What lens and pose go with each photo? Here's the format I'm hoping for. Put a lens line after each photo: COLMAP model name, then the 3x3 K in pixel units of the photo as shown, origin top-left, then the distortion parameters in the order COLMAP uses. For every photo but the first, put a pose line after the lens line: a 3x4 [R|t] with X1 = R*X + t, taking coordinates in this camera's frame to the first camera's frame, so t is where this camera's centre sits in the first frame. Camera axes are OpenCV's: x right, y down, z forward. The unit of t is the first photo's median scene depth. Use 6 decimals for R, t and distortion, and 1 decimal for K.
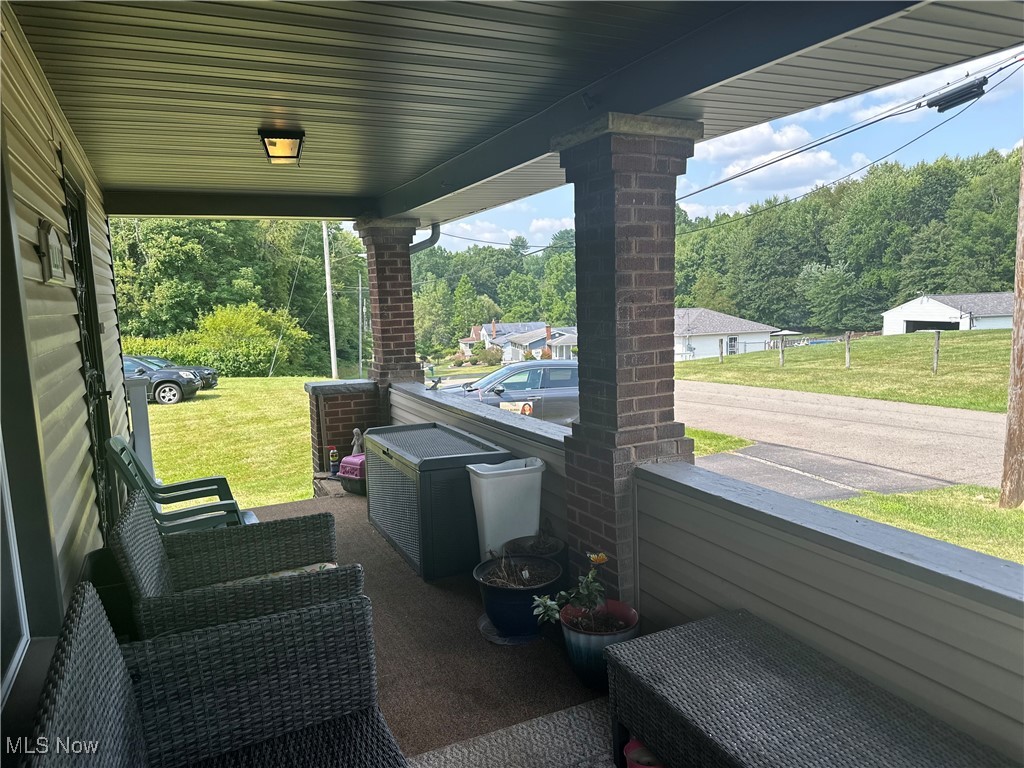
lens RADIAL K [[704.4, 0, 512.0], [0, 704.4, 384.0], [0, 0, 1]] dist [0.024126, -0.000640]
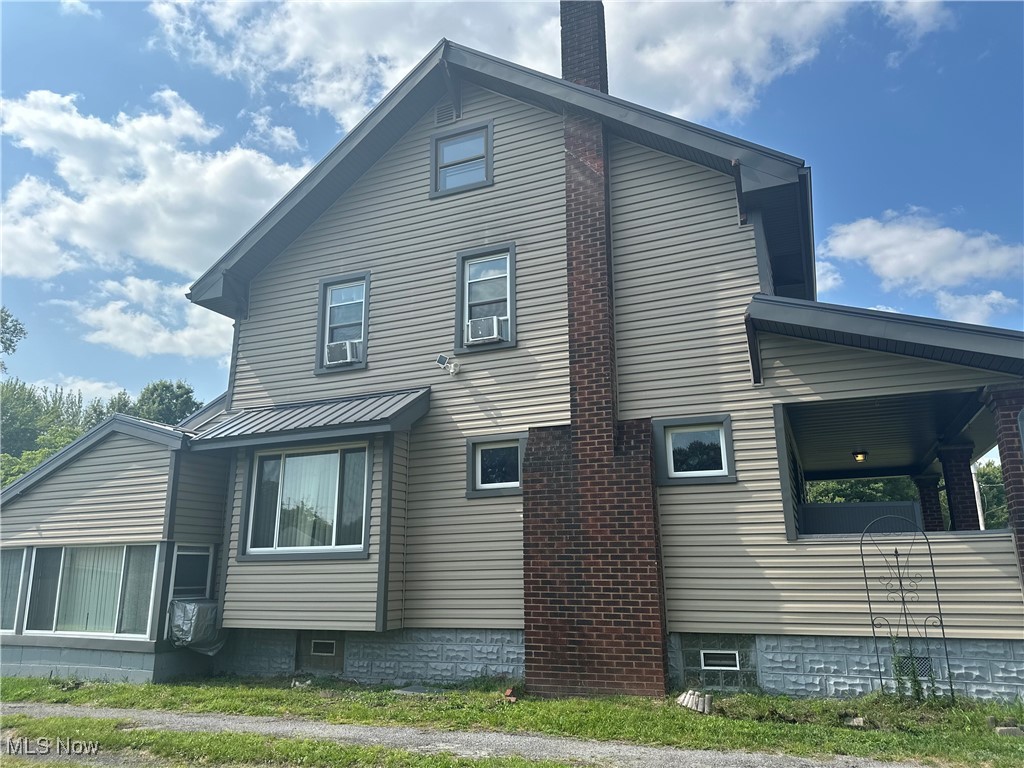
lens RADIAL K [[787.2, 0, 510.5], [0, 787.2, 368.2], [0, 0, 1]] dist [0.038148, 0.002114]
pose [[0.676104, -0.165960, -0.717872, 0.144772], [-0.106741, 0.941963, -0.318296, 0.070437], [0.729033, 0.291828, 0.619150, -0.290981]]
